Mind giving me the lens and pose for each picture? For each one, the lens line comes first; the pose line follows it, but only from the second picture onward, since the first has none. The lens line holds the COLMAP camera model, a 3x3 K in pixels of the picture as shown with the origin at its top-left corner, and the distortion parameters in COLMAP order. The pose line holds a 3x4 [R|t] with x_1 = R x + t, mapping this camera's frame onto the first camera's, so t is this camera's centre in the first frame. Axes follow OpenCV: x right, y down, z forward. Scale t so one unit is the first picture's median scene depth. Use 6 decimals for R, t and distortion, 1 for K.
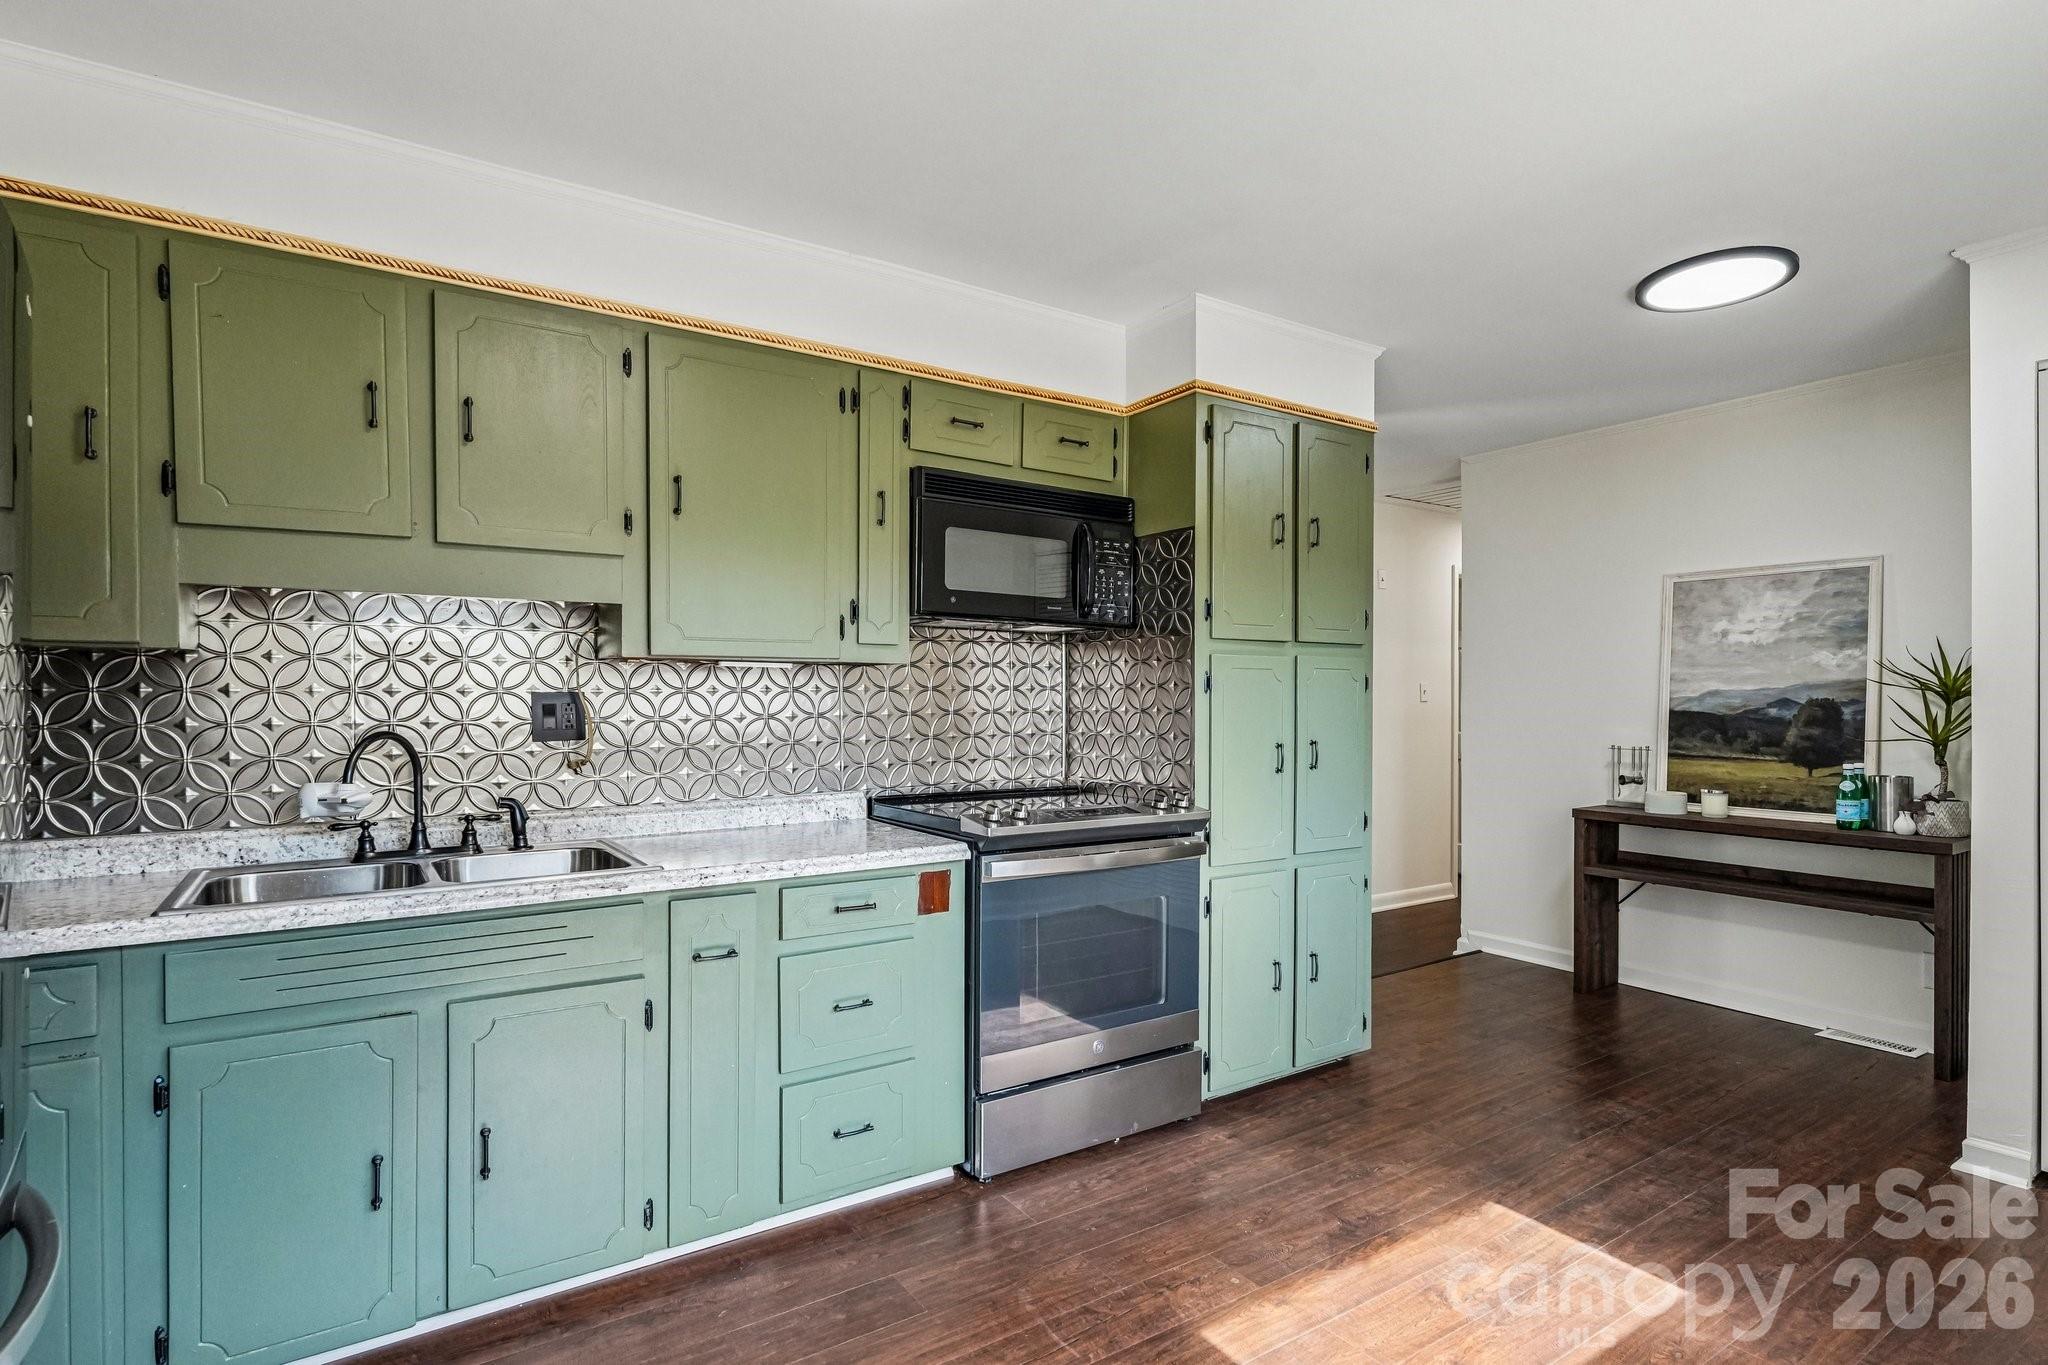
lens RADIAL K [[1007.9, 0, 1023.2], [0, 1007.9, 698.9], [0, 0, 1]] dist [0.001530, 0.000608]
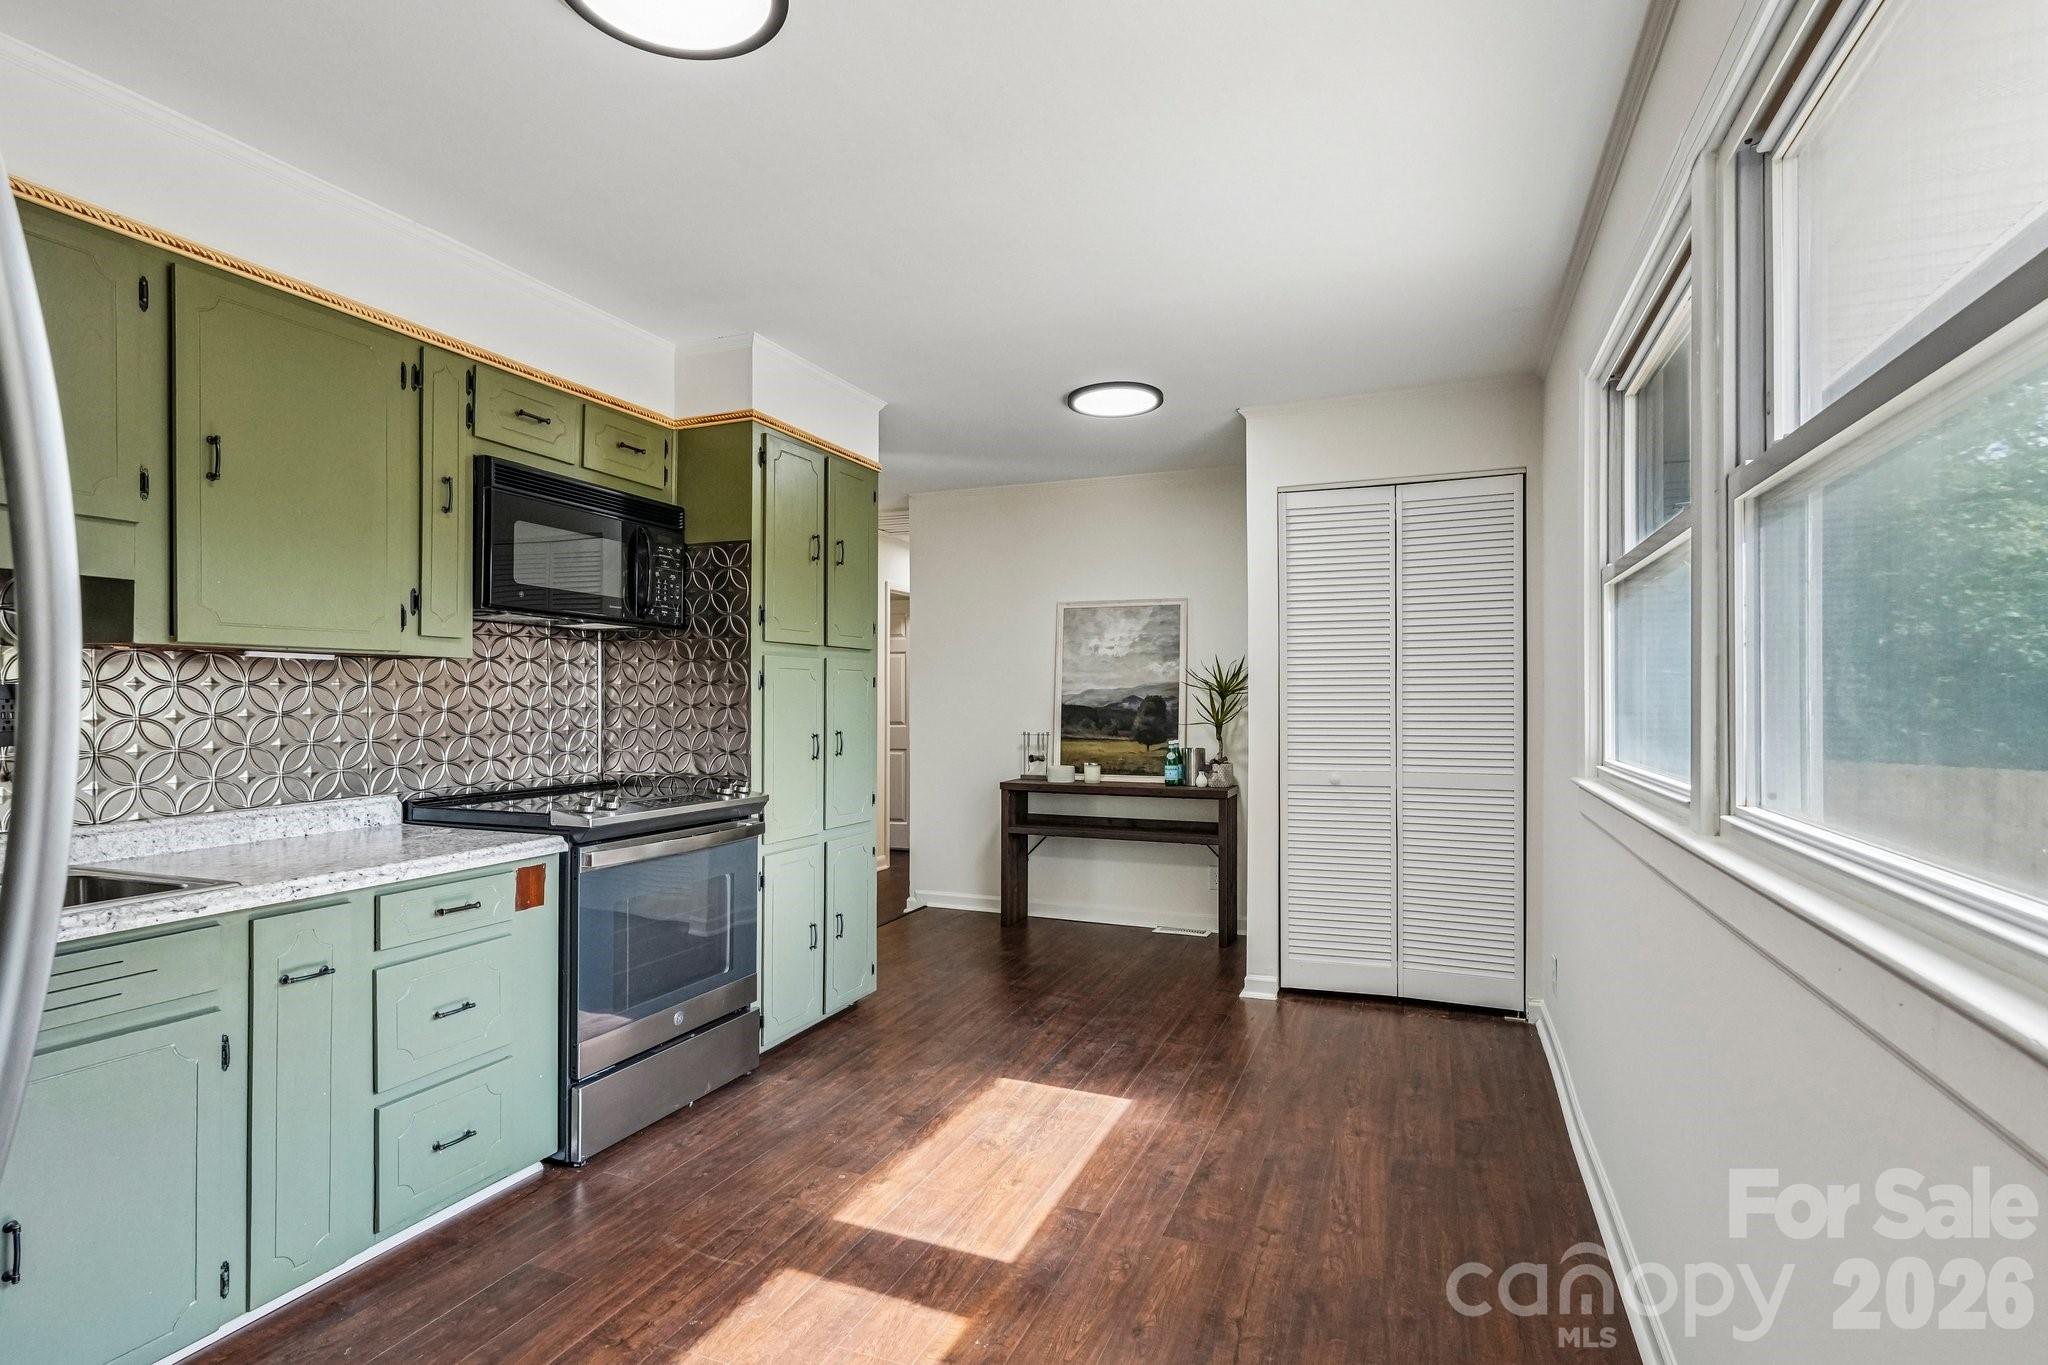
lens RADIAL K [[1007.9, 0, 1005.7], [0, 1007.9, 692.0], [0, 0, 1]] dist [0.001530, 0.000608]
pose [[0.831068, 0.002757, 0.556164, -0.218985], [0.000618, 0.999983, -0.005880, 0.003494], [-0.556171, 0.005230, 0.831051, -0.083008]]
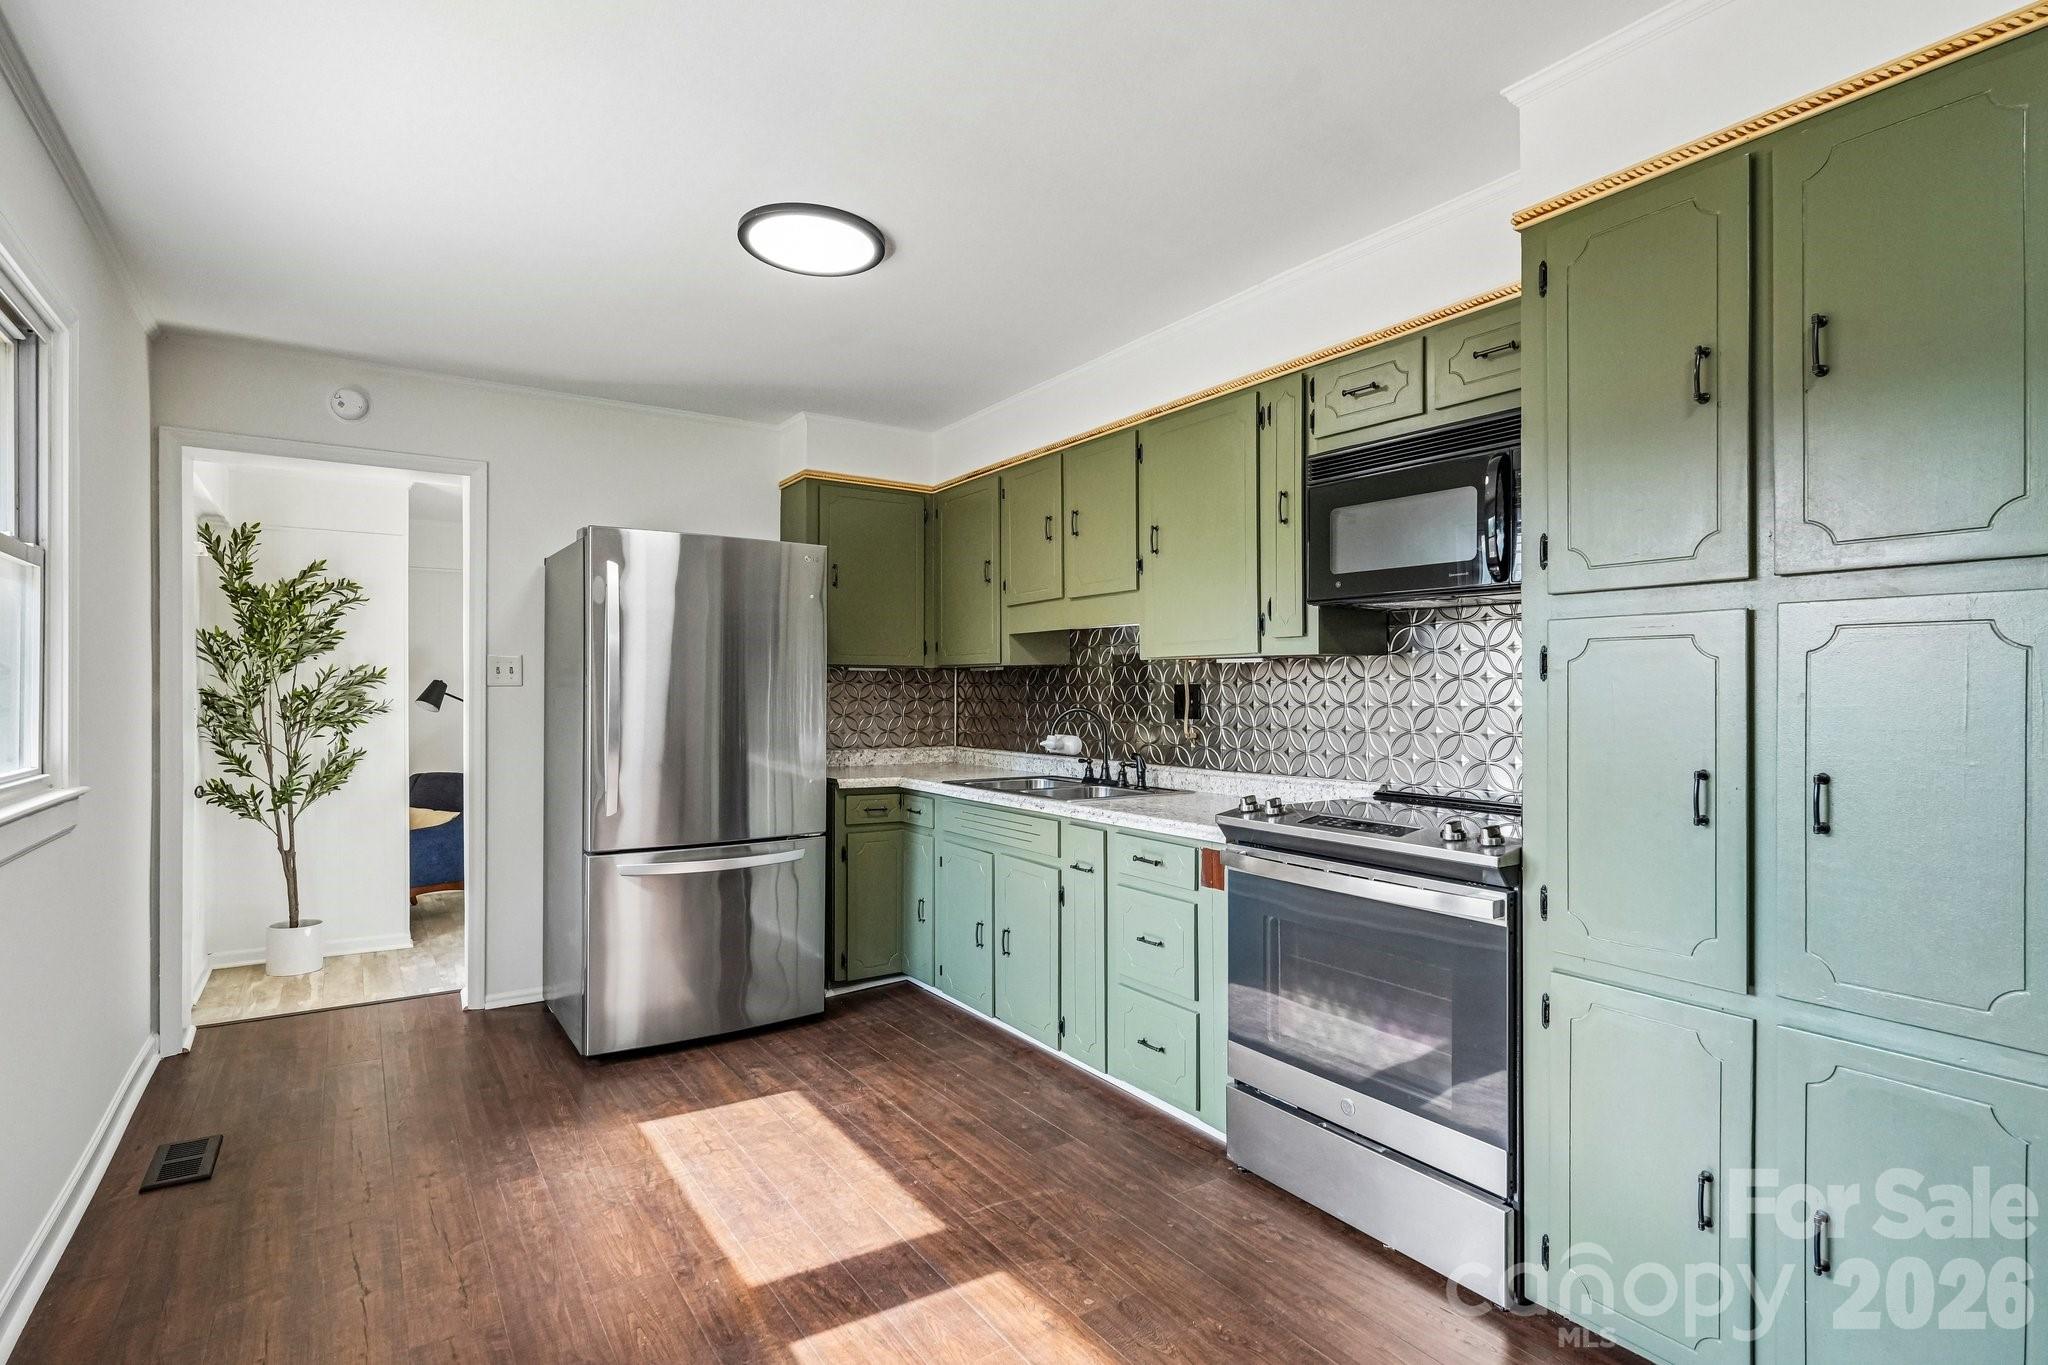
lens RADIAL K [[1007.9, 0, 1036.6], [0, 1007.9, 679.4], [0, 0, 1]] dist [0.001530, 0.000608]
pose [[0.030661, 0.001926, -0.999528, 0.855239], [0.004902, 0.999986, 0.002078, -0.013327], [0.999518, -0.004964, 0.030651, 0.676556]]
